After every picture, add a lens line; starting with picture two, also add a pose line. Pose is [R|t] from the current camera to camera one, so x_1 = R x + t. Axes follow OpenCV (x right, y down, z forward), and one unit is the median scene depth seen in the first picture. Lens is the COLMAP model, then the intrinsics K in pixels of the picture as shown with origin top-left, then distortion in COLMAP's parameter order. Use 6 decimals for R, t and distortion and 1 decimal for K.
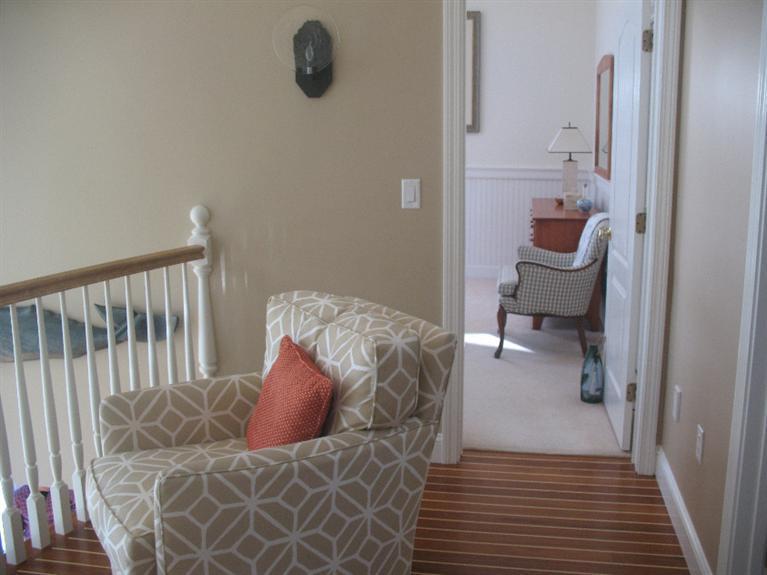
lens RADIAL K [[794.5, 0, 386.9], [0, 794.5, 286.5], [0, 0, 1]] dist [-0.200497, 0.240591]
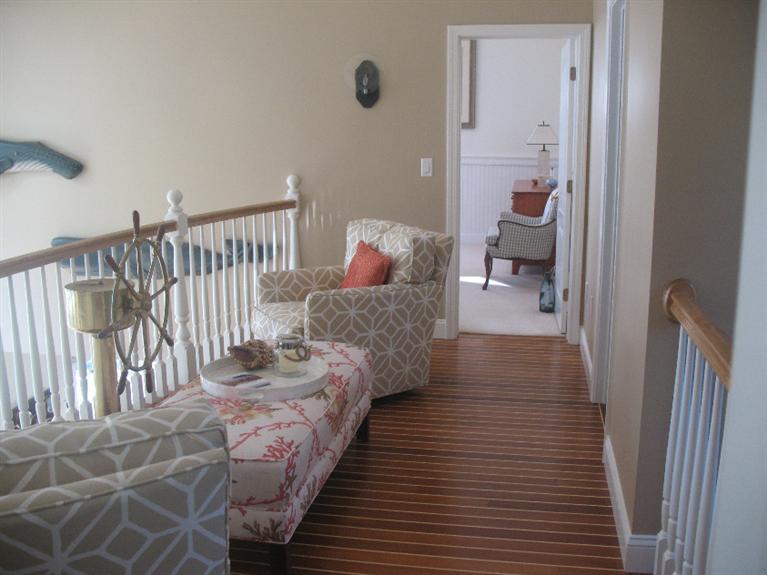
lens RADIAL K [[794.5, 0, 386.9], [0, 794.5, 286.5], [0, 0, 1]] dist [-0.200497, 0.240591]
pose [[0.999985, 0.004886, -0.002273, -0.046755], [-0.004869, 0.999961, 0.007337, 0.115687], [0.002309, -0.007326, 0.999970, -0.623840]]
